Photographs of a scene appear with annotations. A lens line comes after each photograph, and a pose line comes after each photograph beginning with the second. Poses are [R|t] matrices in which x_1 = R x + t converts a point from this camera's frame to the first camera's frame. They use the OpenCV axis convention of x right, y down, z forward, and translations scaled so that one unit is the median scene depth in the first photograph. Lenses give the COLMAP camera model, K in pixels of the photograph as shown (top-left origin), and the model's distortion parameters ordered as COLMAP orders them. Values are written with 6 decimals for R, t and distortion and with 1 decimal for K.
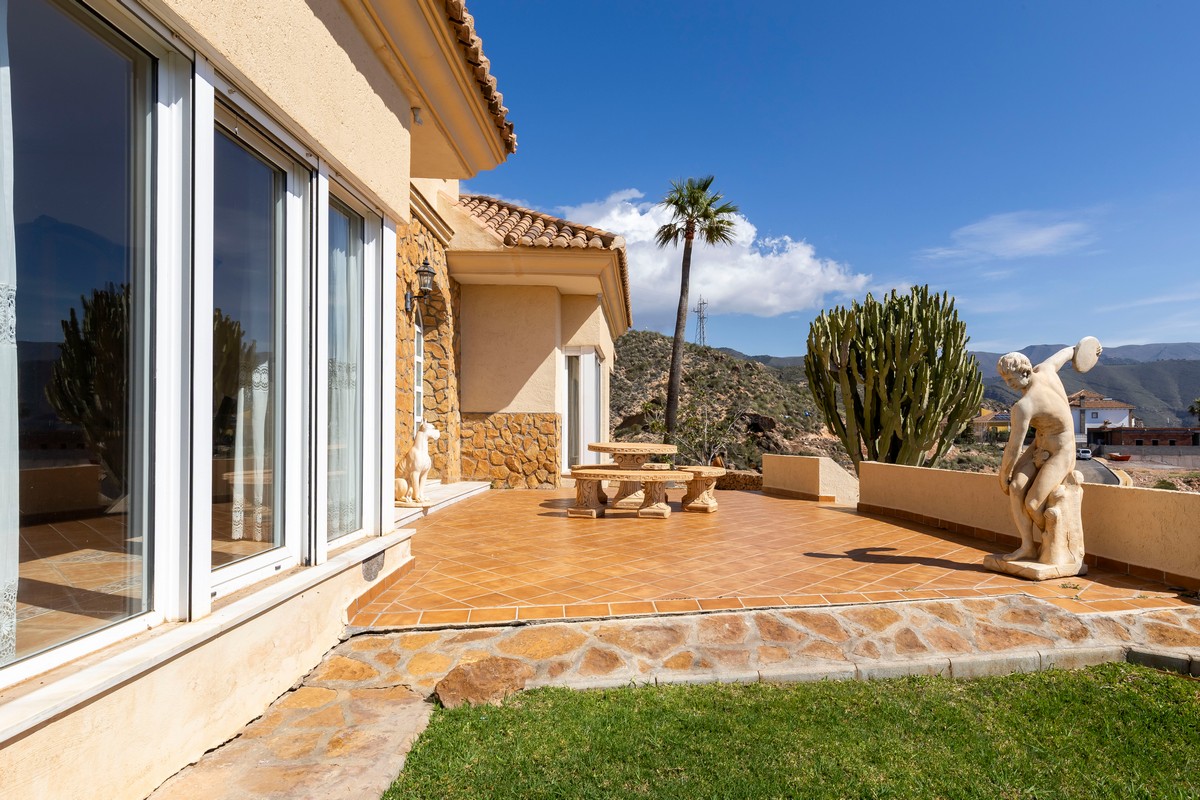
lens RADIAL K [[678.4, 0, 602.9], [0, 678.4, 419.0], [0, 0, 1]] dist [0.001846, -0.000361]
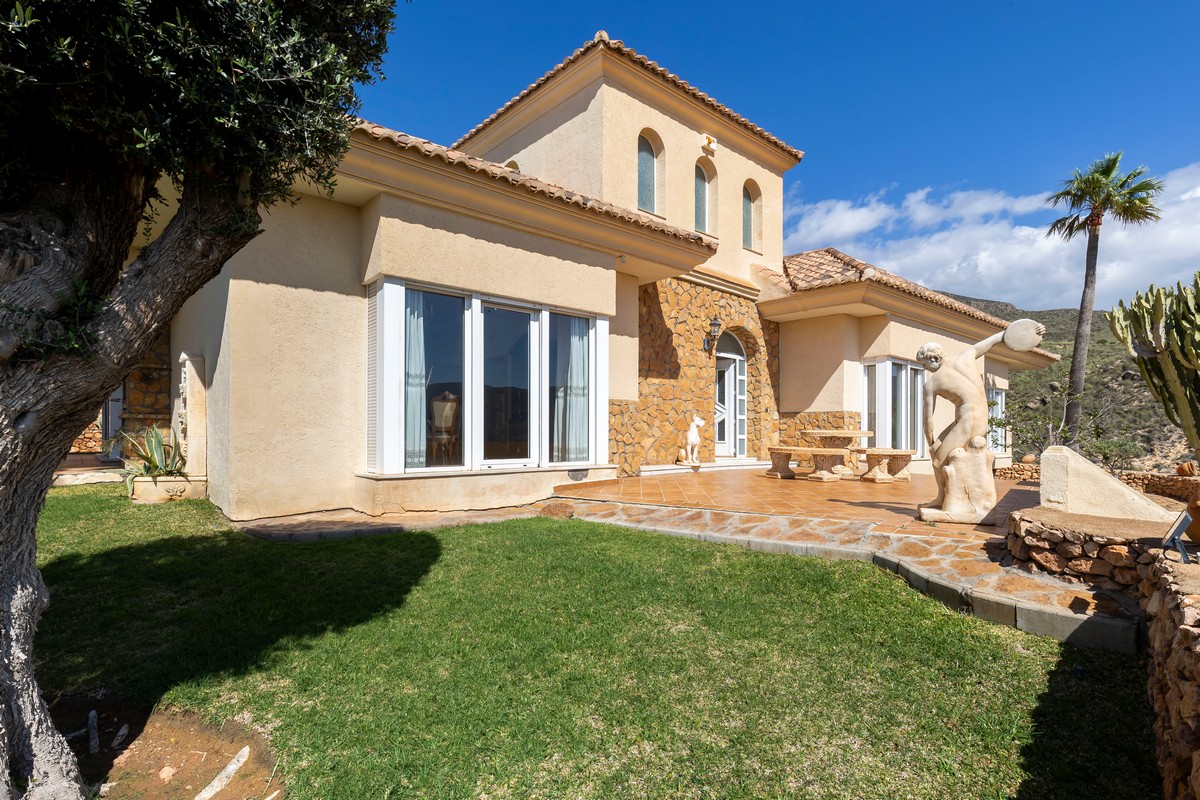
lens RADIAL K [[593.4, 0, 600.6], [0, 593.4, 434.7], [0, 0, 1]] dist [-0.014911, -0.000258]
pose [[0.639614, 0.001271, -0.768695, 0.927607], [0.002068, 0.999992, 0.003374, 0.058145], [0.768694, -0.003747, 0.639606, -0.154153]]
